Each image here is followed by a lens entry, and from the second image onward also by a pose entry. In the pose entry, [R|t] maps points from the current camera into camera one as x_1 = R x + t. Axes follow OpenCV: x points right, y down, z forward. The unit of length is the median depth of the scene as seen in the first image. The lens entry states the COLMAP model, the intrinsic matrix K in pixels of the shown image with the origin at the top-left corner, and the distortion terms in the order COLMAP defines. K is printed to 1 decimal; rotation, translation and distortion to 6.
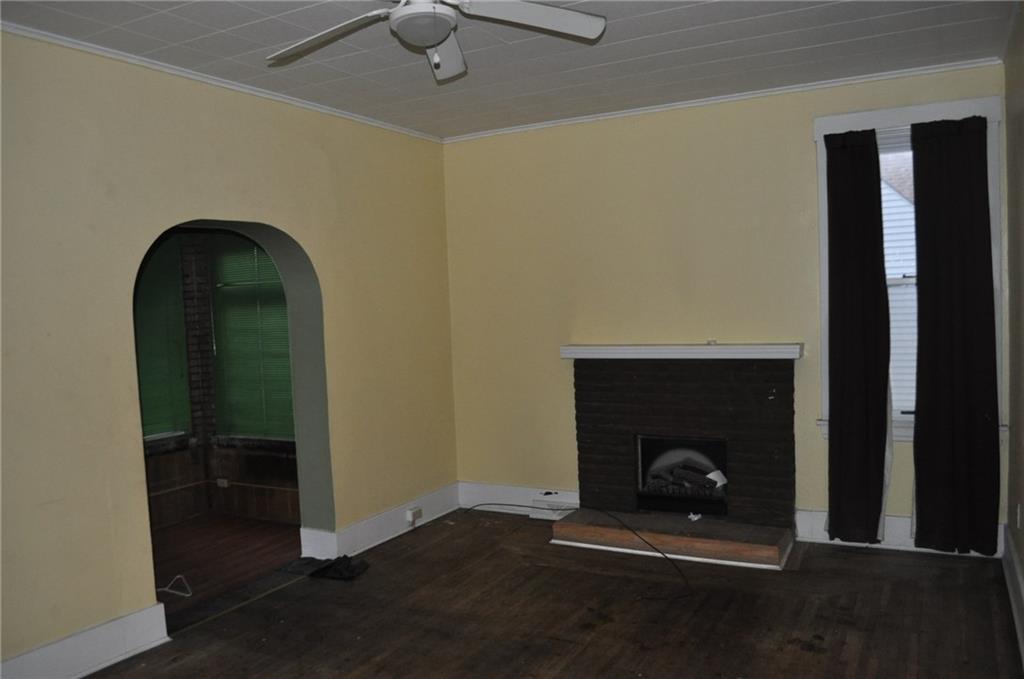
lens RADIAL K [[799.8, 0, 512.1], [0, 799.8, 338.1], [0, 0, 1]] dist [-0.086957, 0.011745]
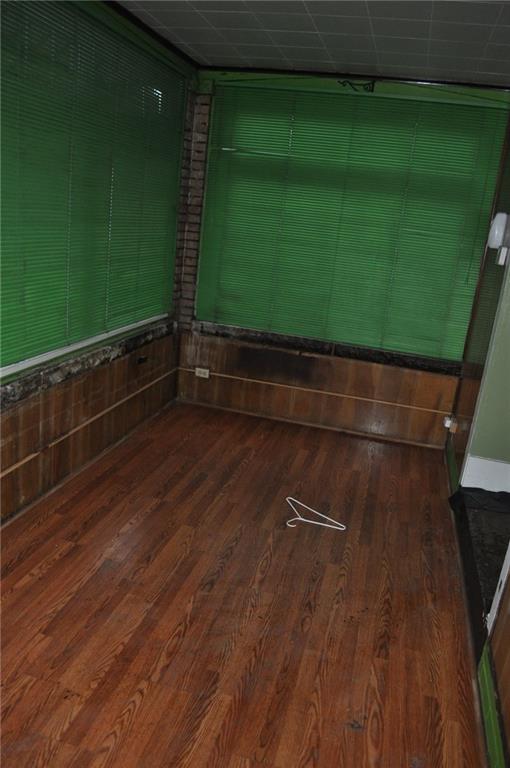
lens RADIAL K [[599.8, 0, 255.2], [0, 599.8, 385.6], [0, 0, 1]] dist [-0.086957, 0.011745]
pose [[0.956852, 0.072378, 0.281417, -0.508145], [-0.138970, 0.964526, 0.224446, 0.032662], [-0.255189, -0.253871, 0.932967, 0.330327]]
